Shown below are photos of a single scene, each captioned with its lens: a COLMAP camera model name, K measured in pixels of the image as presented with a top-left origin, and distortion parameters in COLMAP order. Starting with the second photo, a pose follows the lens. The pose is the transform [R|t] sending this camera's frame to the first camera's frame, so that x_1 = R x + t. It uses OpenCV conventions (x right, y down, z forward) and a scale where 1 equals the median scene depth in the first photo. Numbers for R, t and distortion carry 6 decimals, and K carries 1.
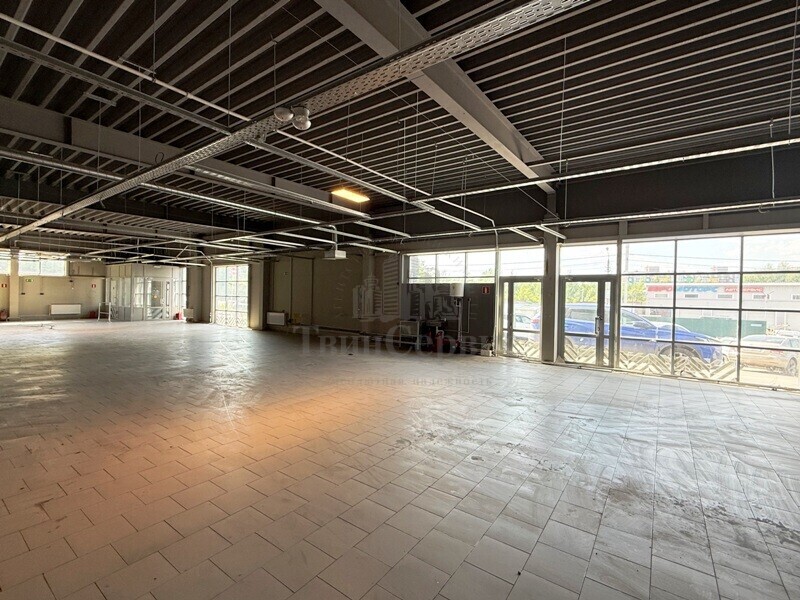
lens RADIAL K [[372.0, 0, 400.0], [0, 372.0, 300.0], [0, 0, 1]] dist [0.002038, 0.000164]
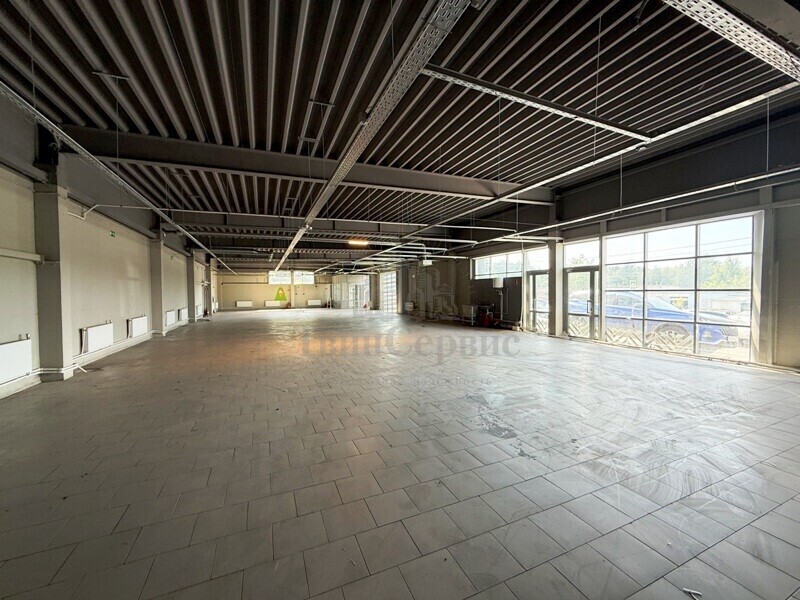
lens RADIAL K [[320.3, 0, 400.0], [0, 320.3, 300.0], [0, 0, 1]] dist [0.000320, -0.000183]
pose [[0.861854, -0.013920, -0.506965, 0.461543], [0.019600, 0.999791, 0.005869, 0.024147], [0.506778, -0.014995, 0.861946, -0.212615]]
